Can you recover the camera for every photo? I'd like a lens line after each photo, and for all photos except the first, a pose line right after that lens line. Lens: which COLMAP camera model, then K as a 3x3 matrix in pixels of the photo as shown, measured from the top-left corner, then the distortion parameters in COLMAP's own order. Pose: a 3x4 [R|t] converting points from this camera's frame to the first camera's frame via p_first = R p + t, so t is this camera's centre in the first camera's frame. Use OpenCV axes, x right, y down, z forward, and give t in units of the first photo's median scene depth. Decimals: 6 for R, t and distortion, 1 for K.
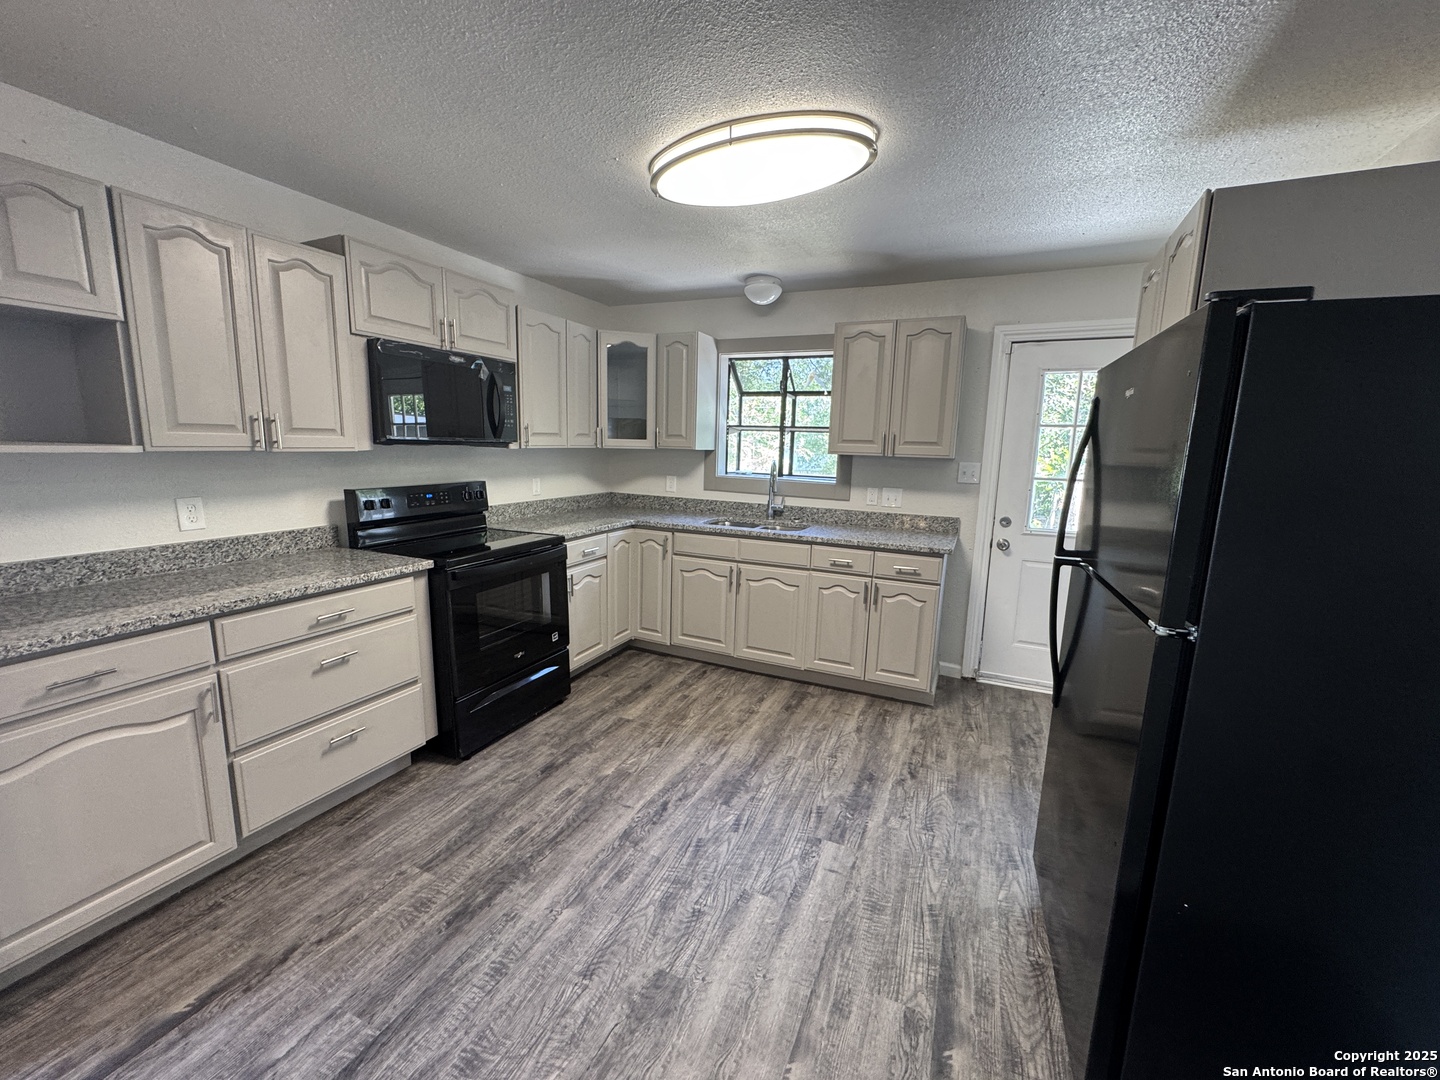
lens RADIAL K [[575.9, 0, 718.9], [0, 575.9, 539.9], [0, 0, 1]] dist [-0.006258, 0.000814]
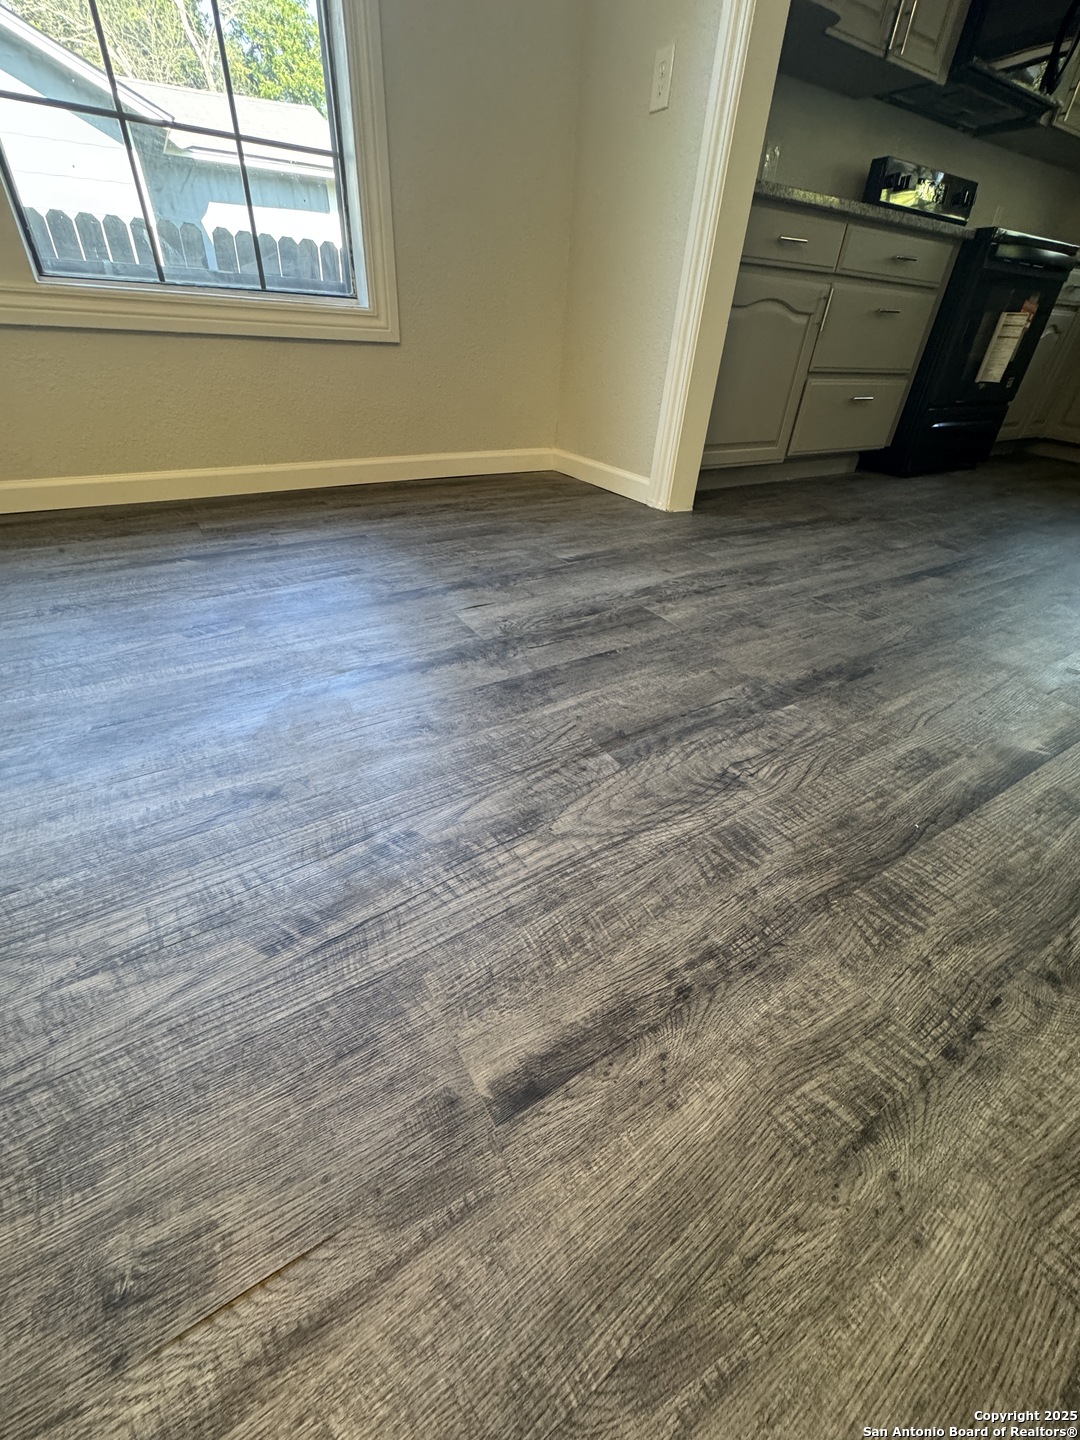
lens RADIAL K [[575.9, 0, 540.1], [0, 575.9, 719.1], [0, 0, 1]] dist [-0.006258, 0.000814]
pose [[0.828798, 0.333070, -0.449620, -0.370779], [-0.118538, 0.889816, 0.440654, 0.390068], [0.546847, -0.311916, 0.776960, -0.342503]]
